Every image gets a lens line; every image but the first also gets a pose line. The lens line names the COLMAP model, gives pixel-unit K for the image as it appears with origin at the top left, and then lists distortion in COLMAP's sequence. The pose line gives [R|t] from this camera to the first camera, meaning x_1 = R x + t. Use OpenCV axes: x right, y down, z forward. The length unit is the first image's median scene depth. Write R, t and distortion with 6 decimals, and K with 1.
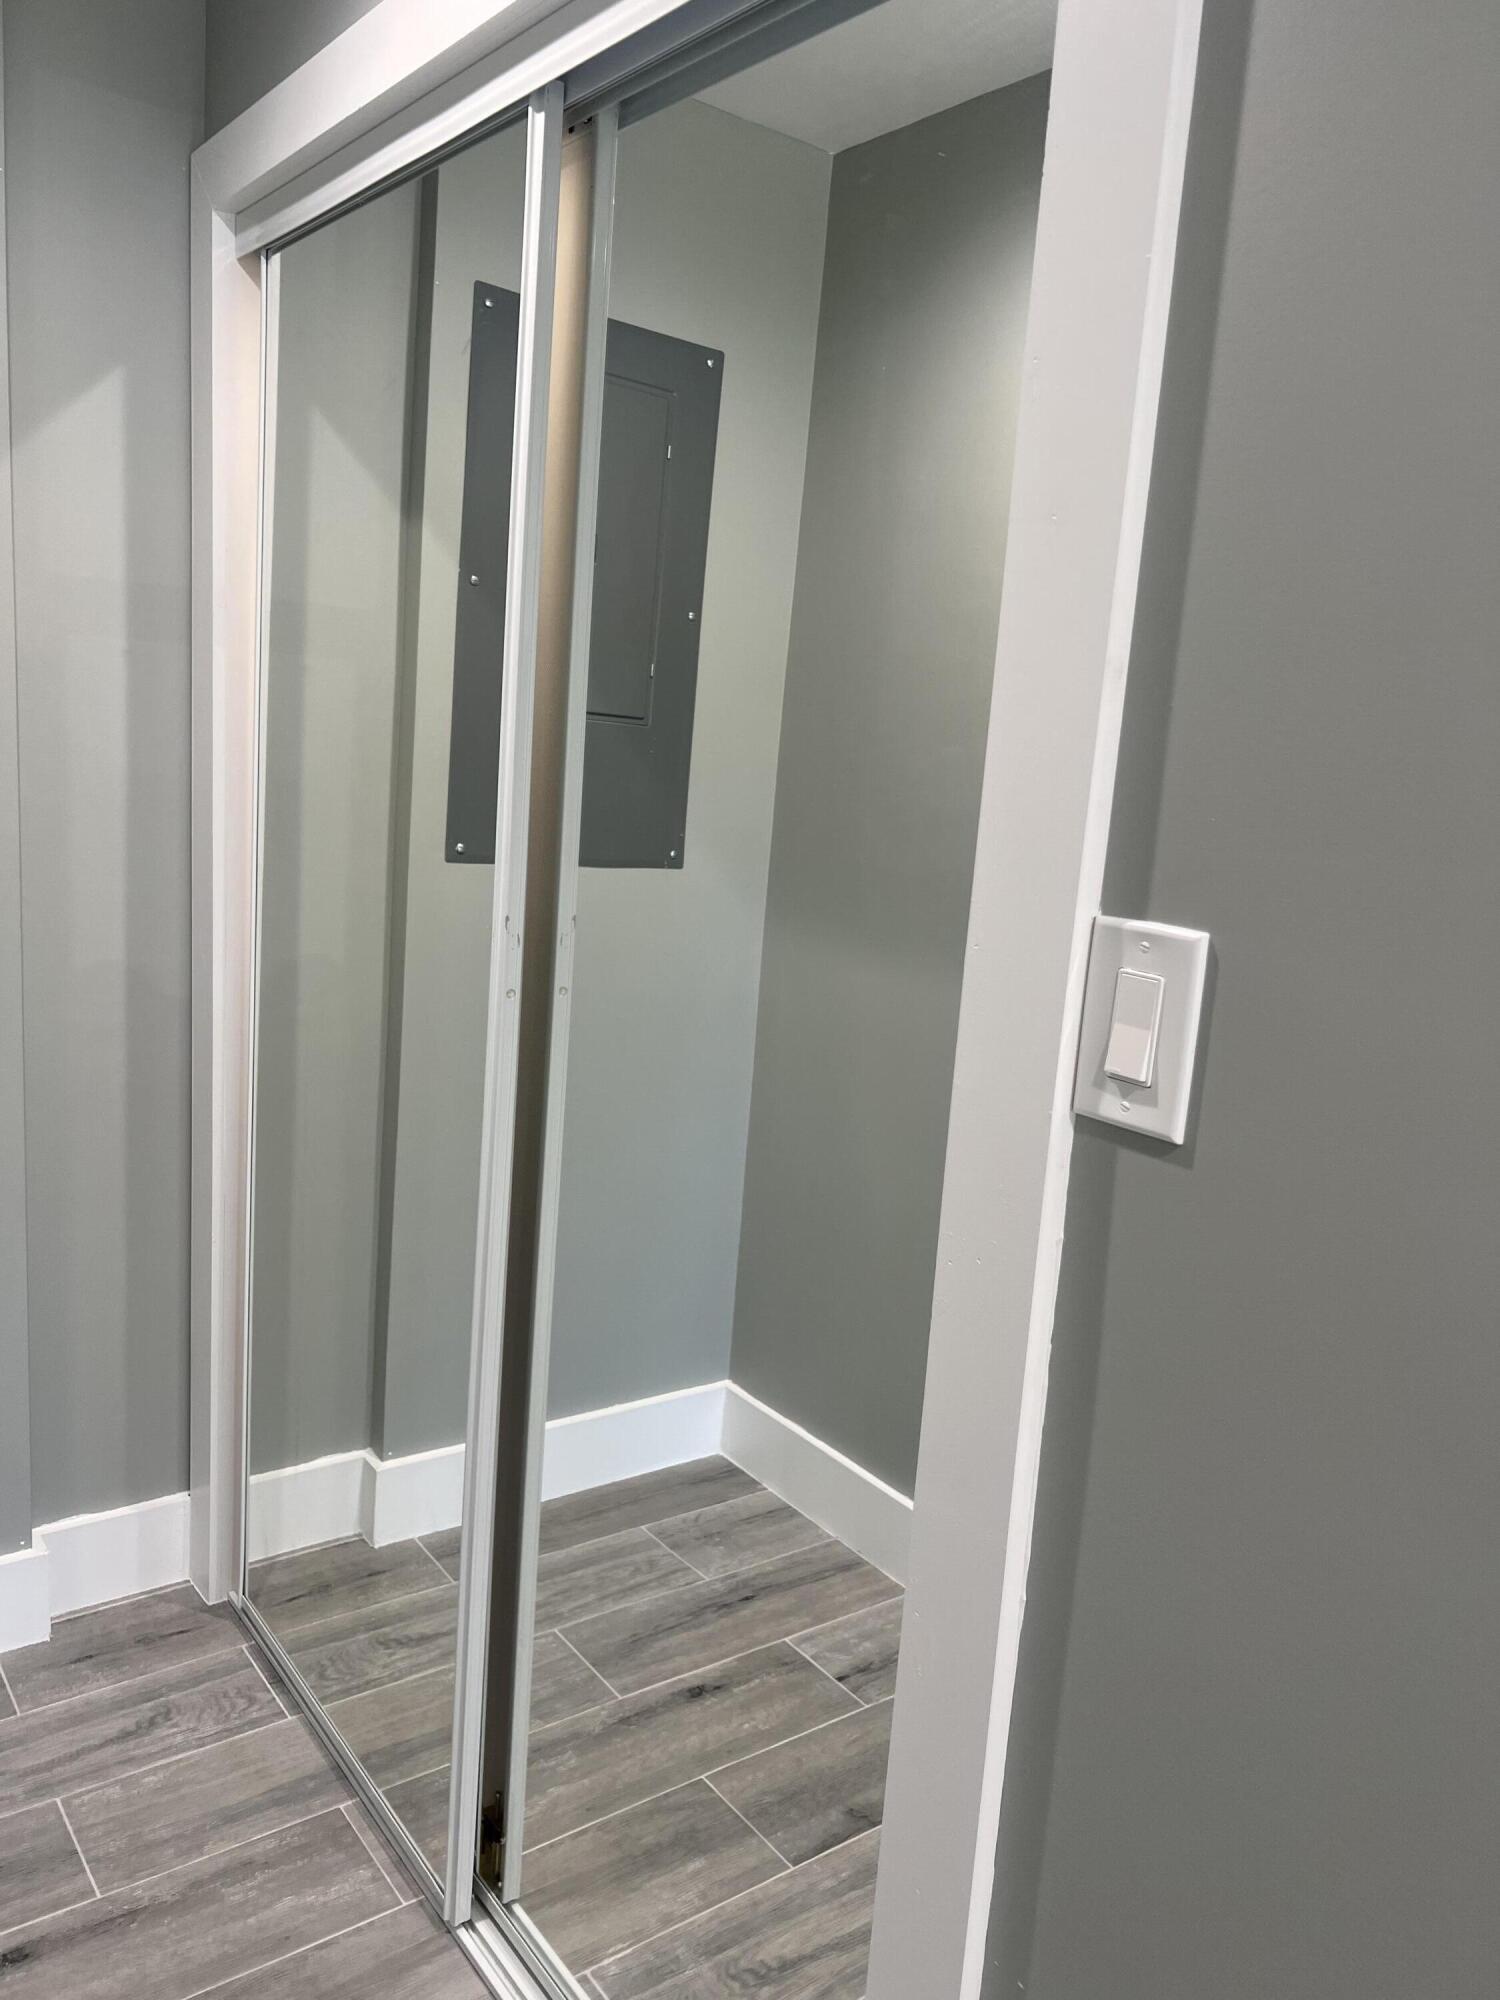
lens RADIAL K [[1525.9, 0, 772.7], [0, 1525.9, 1000.2], [0, 0, 1]] dist [0.037183, -0.046876]
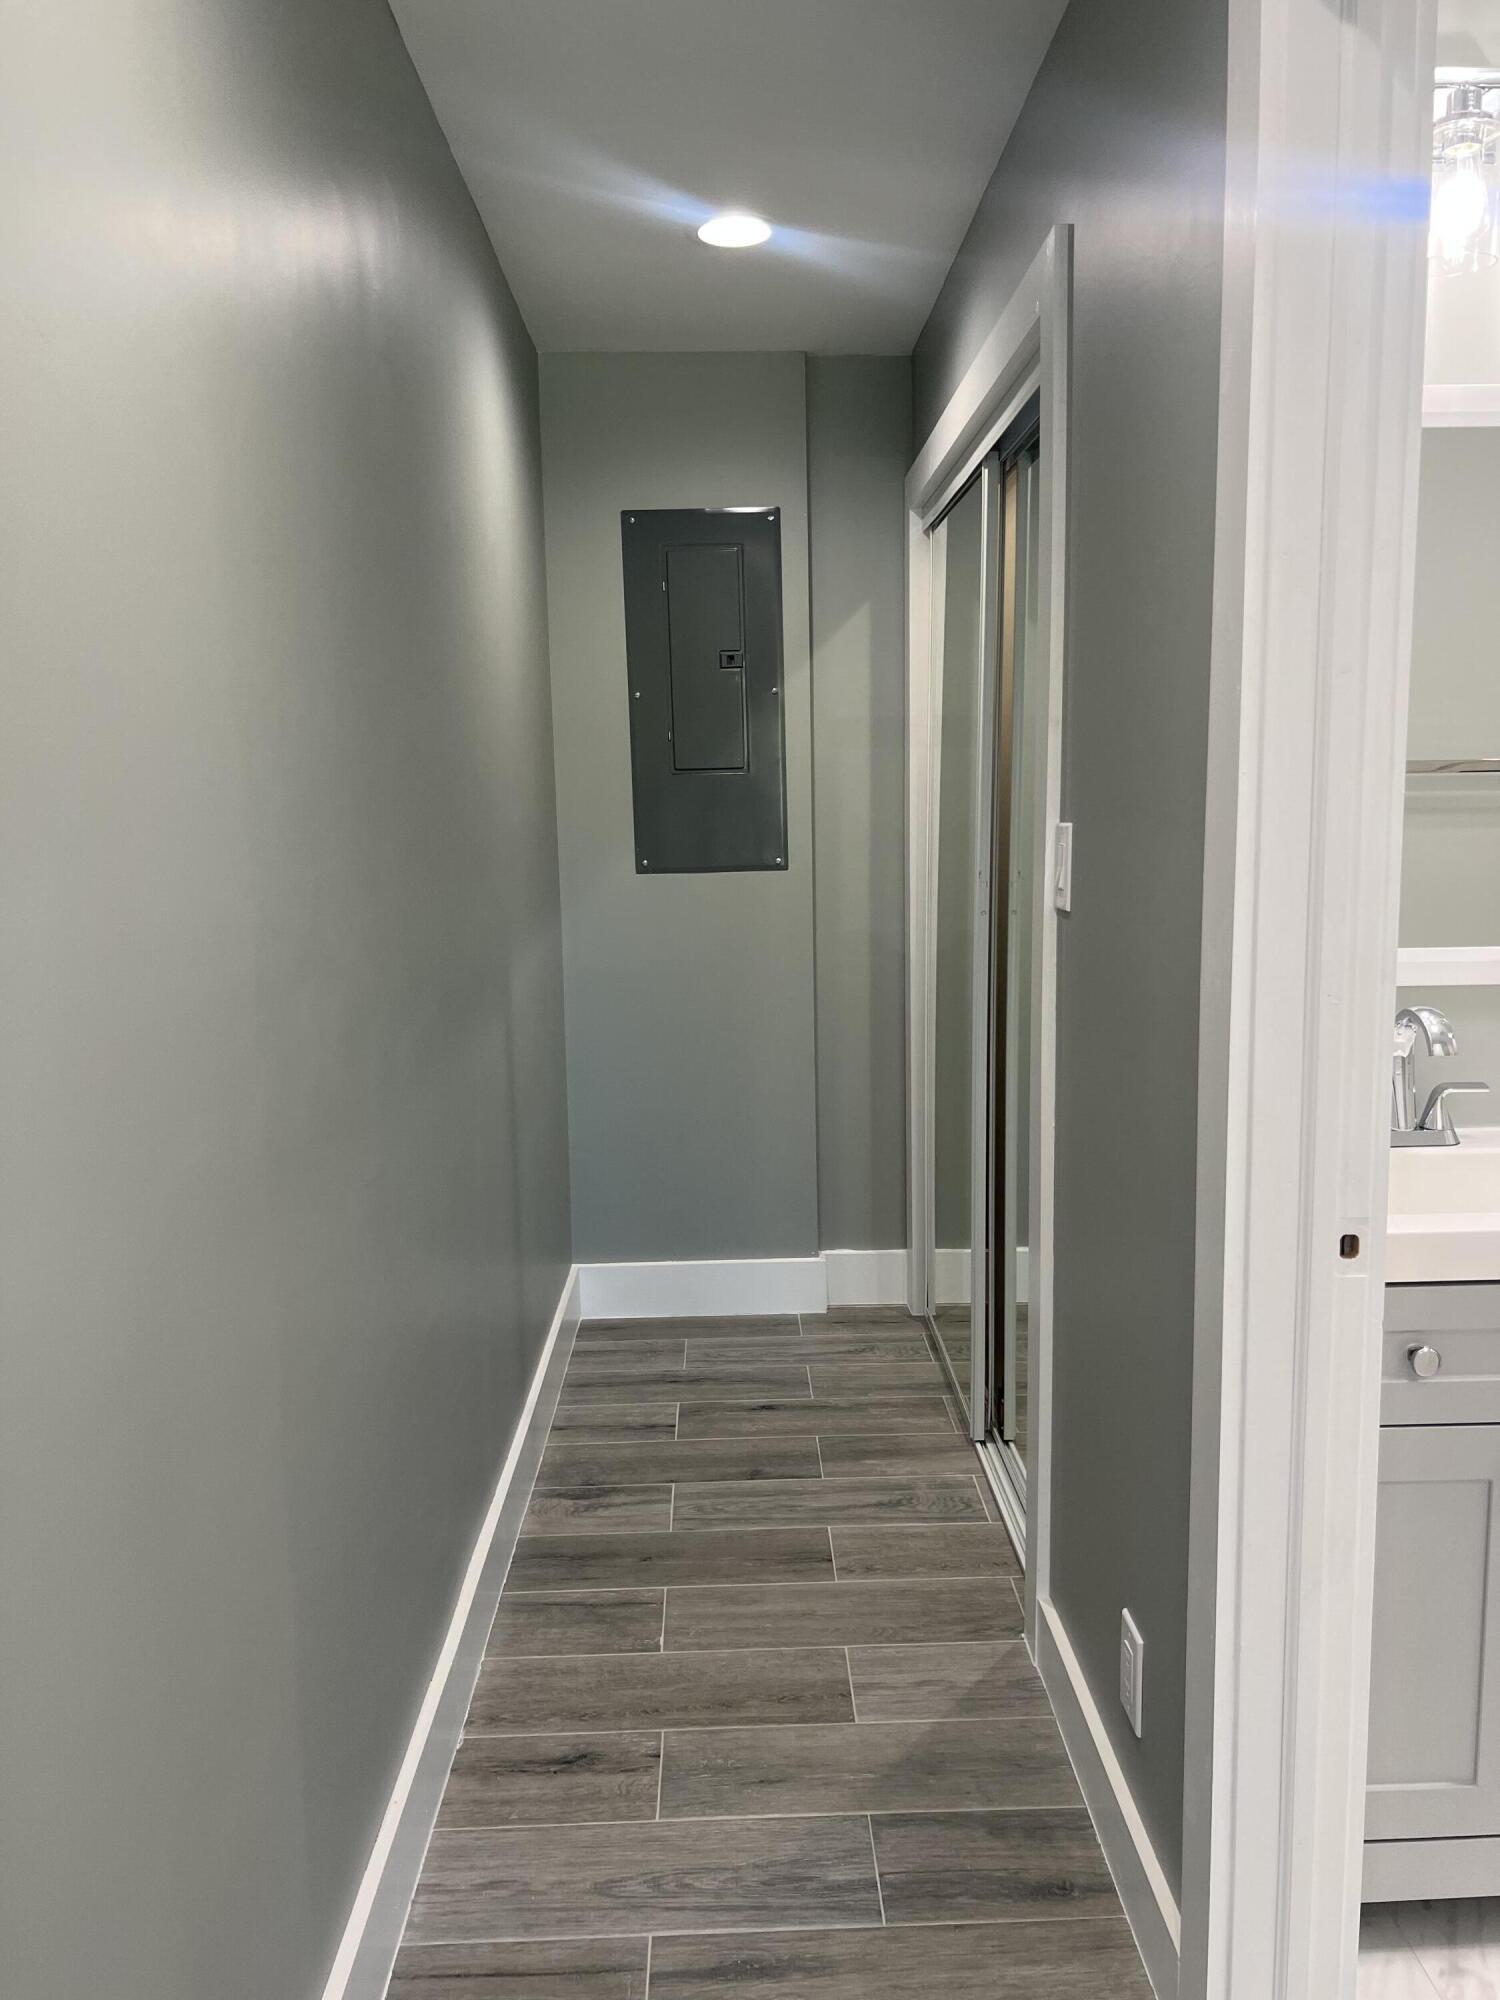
lens RADIAL K [[1525.9, 0, 772.7], [0, 1525.9, 1000.2], [0, 0, 1]] dist [0.037183, -0.046876]
pose [[0.811061, -0.008167, -0.584904, 0.506667], [-0.025168, 0.998489, -0.048842, 0.142116], [0.584419, 0.054335, 0.809631, -0.475723]]
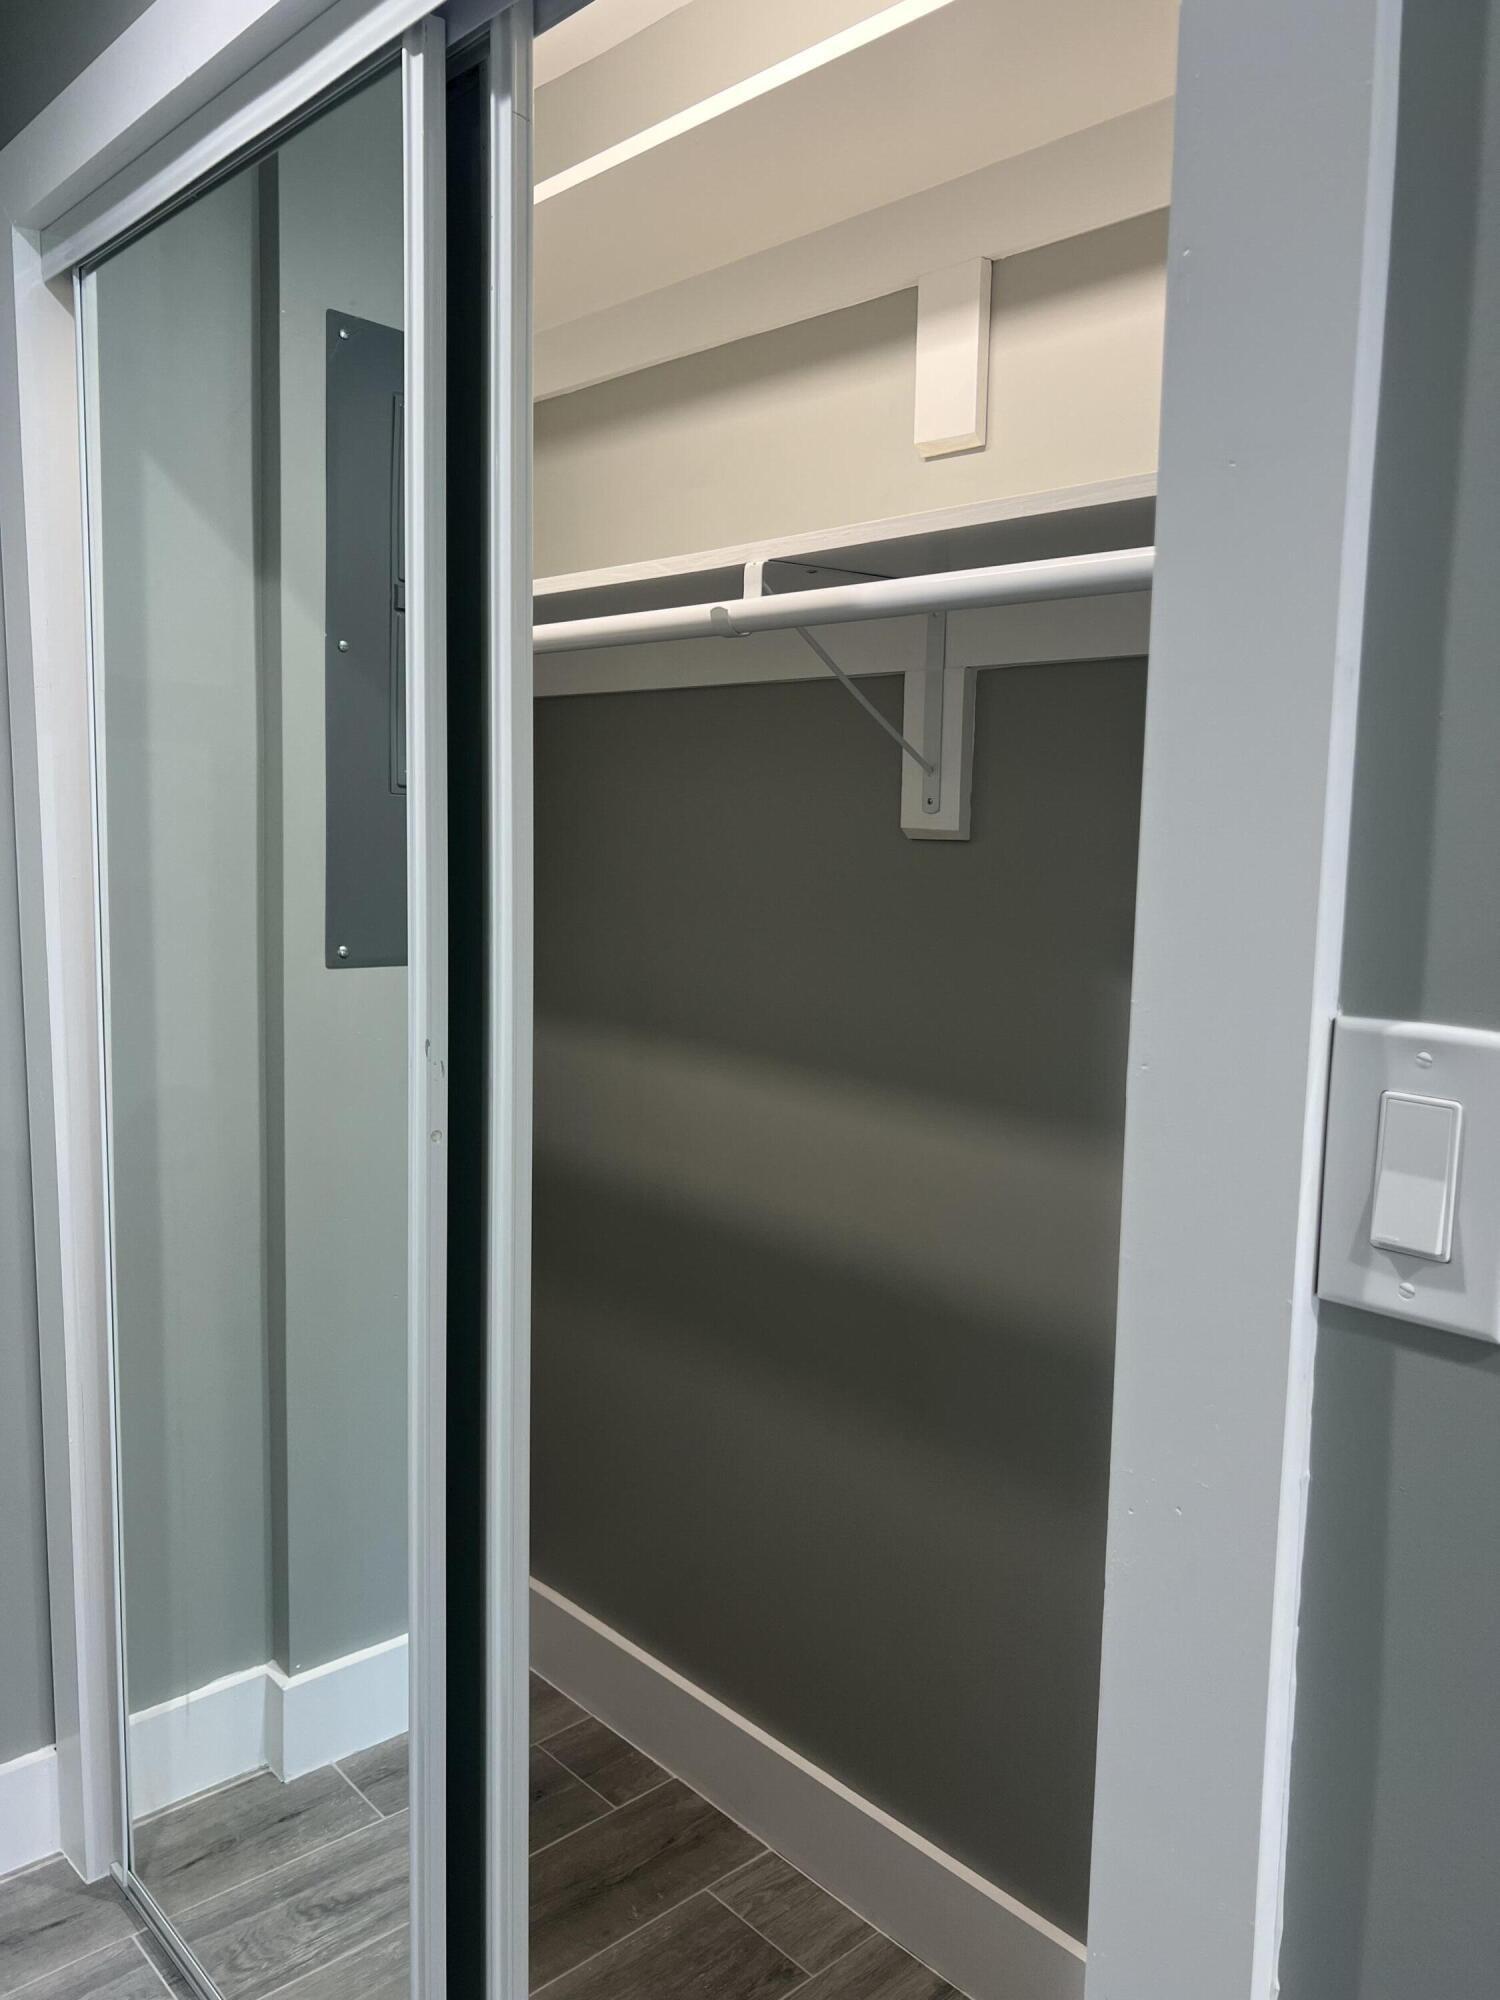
lens RADIAL K [[1525.9, 0, 772.7], [0, 1525.9, 1000.2], [0, 0, 1]] dist [0.037183, -0.046876]
pose [[0.994299, -0.063473, 0.085674, -0.042517], [0.067335, 0.996805, -0.042961, -0.020302], [-0.082673, 0.048485, 0.995397, 0.129159]]
